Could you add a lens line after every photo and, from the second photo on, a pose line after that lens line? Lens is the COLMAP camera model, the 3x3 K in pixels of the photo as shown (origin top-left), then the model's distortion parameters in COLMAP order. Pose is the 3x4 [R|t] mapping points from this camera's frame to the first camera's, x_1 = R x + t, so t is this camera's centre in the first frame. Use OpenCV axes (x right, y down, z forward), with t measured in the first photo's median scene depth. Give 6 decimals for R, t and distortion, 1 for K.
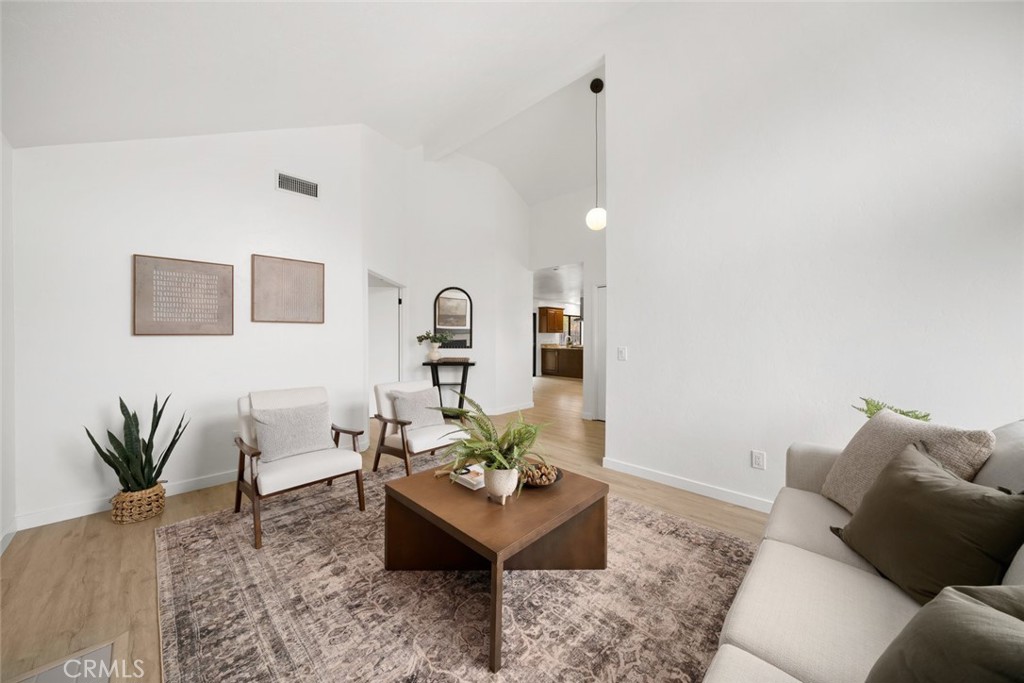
lens RADIAL K [[370.4, 0, 508.4], [0, 370.4, 330.6], [0, 0, 1]] dist [-0.001861, -0.000288]
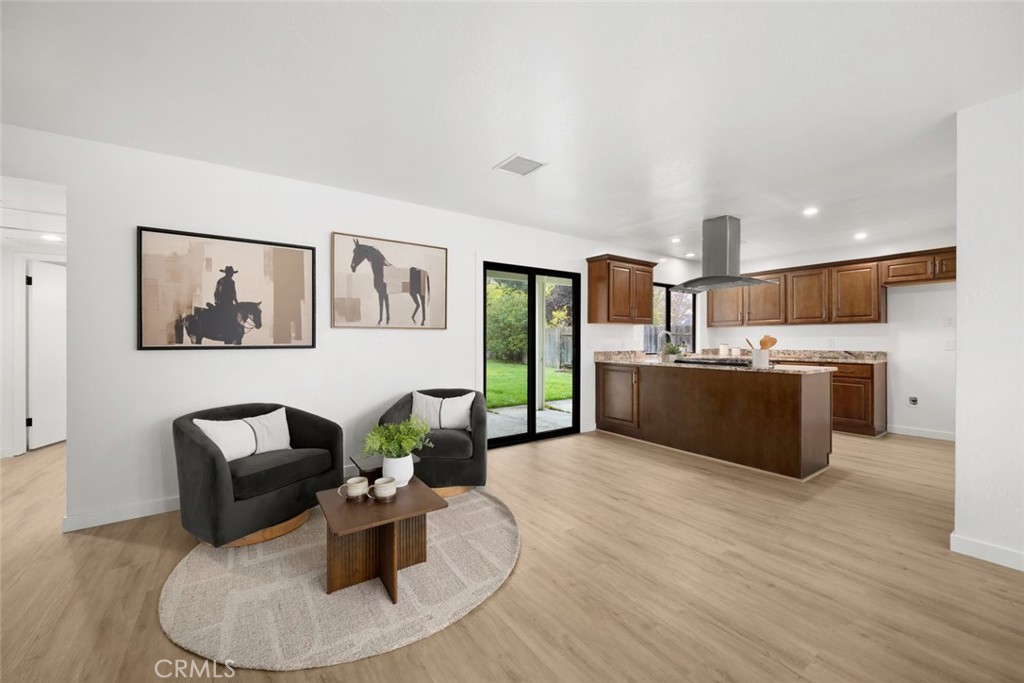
lens RADIAL K [[389.3, 0, 503.8], [0, 389.3, 339.4], [0, 0, 1]] dist [-0.000977, -0.000170]
pose [[0.977055, -0.000356, -0.212986, 0.081656], [0.004313, 0.999827, 0.018113, 0.014924], [0.212943, -0.018616, 0.976887, 0.568337]]
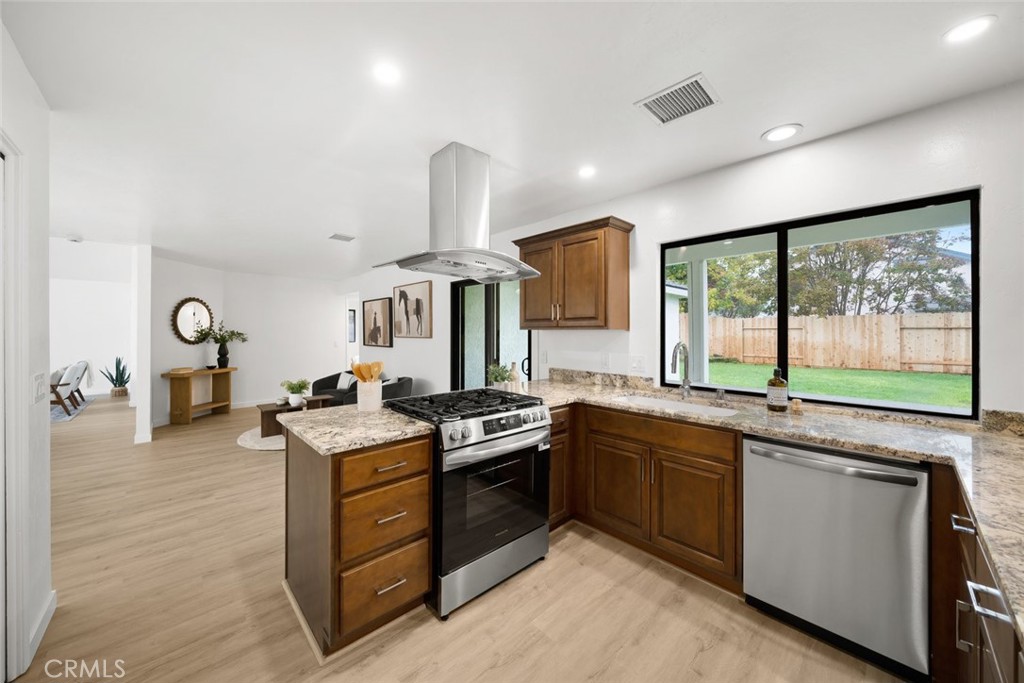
lens RADIAL K [[370.4, 0, 508.4], [0, 370.4, 330.6], [0, 0, 1]] dist [-0.001861, -0.000288]
pose [[-0.068593, -0.001112, -0.997644, 0.381165], [0.018869, 0.999819, -0.002412, 0.006750], [0.997466, -0.018990, -0.068560, 0.980772]]
